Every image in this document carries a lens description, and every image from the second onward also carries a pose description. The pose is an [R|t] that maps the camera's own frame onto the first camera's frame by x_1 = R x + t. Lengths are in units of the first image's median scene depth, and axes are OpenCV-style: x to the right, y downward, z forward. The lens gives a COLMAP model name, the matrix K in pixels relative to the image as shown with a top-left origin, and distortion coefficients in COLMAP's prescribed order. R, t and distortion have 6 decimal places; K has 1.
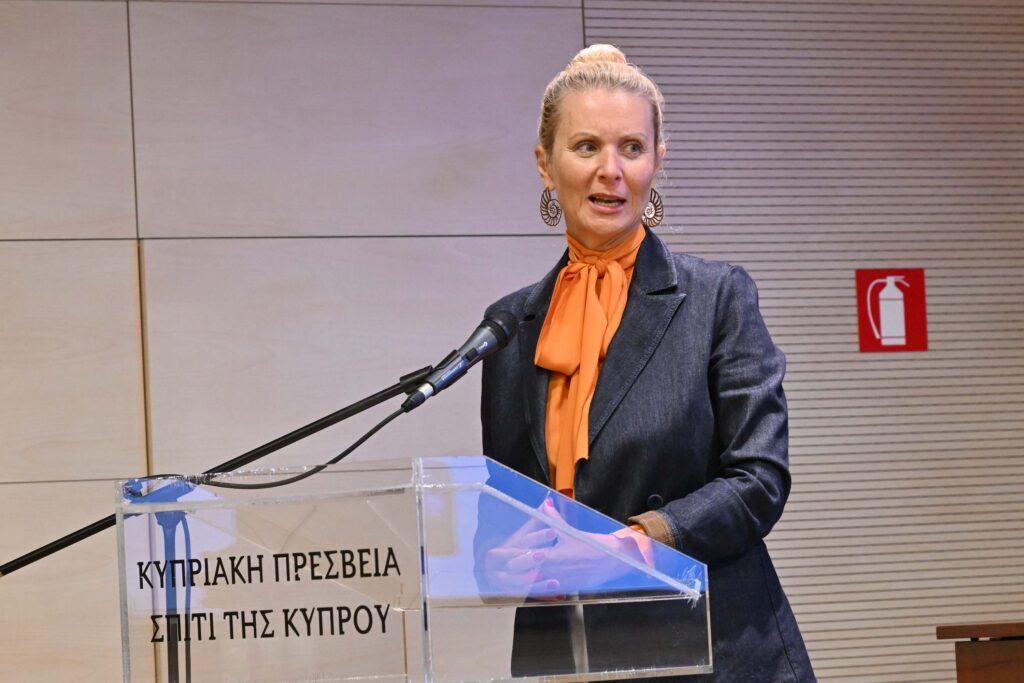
lens RADIAL K [[5214.9, 0, 515.4], [0, 5214.9, 340.8], [0, 0, 1]] dist [-0.092694, 0.000000]
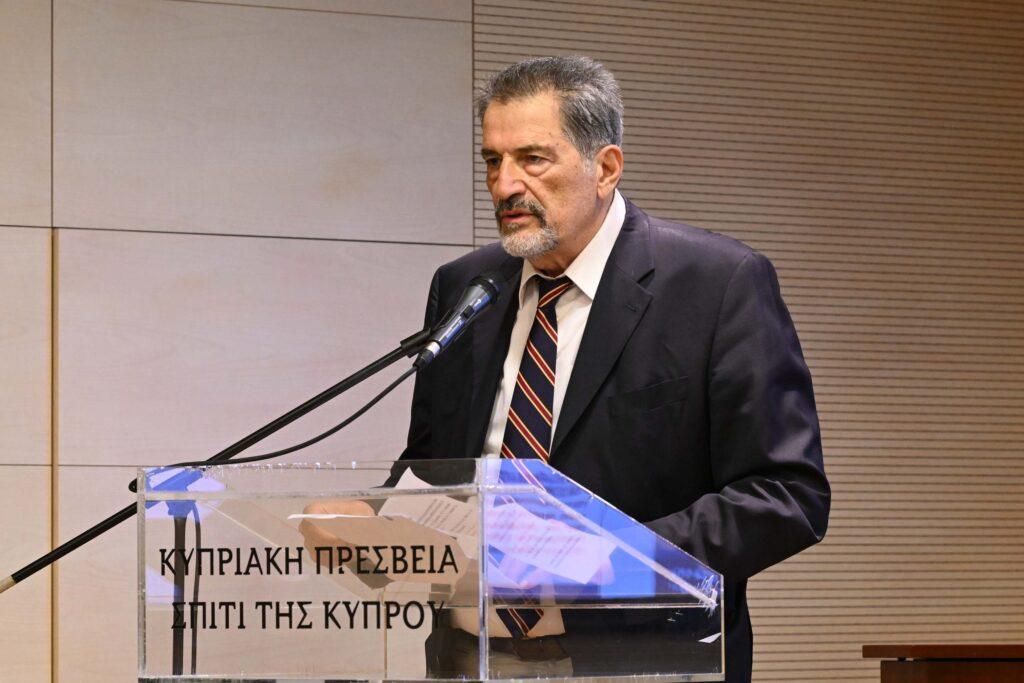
lens RADIAL K [[5214.9, 0, 512.1], [0, 5214.9, 342.0], [0, 0, 1]] dist [-0.092694, 0.000000]
pose [[0.990562, 0.047981, 0.128390, -0.136822], [-0.047619, 0.998848, -0.005894, 0.005069], [-0.128525, -0.000276, 0.991706, -0.011969]]
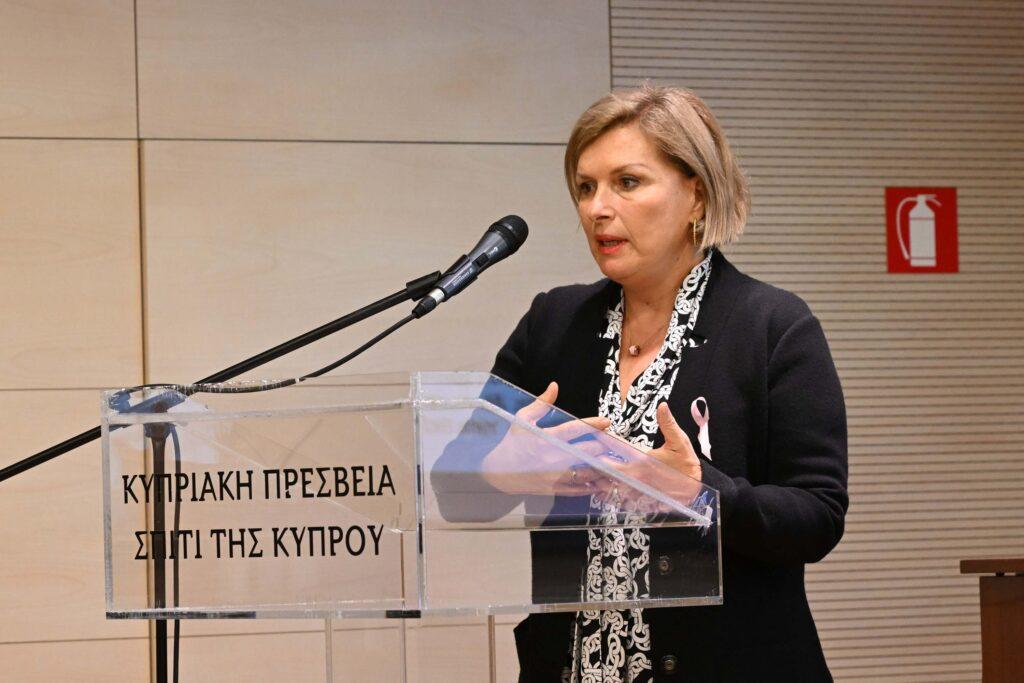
lens RADIAL K [[5214.9, 0, 508.0], [0, 5214.9, 340.4], [0, 0, 1]] dist [-0.092694, 0.000000]
pose [[0.999752, 0.020513, -0.008658, 0.005795], [-0.020379, 0.999677, 0.015213, 0.001842], [0.008967, -0.015033, 0.999847, 0.047350]]
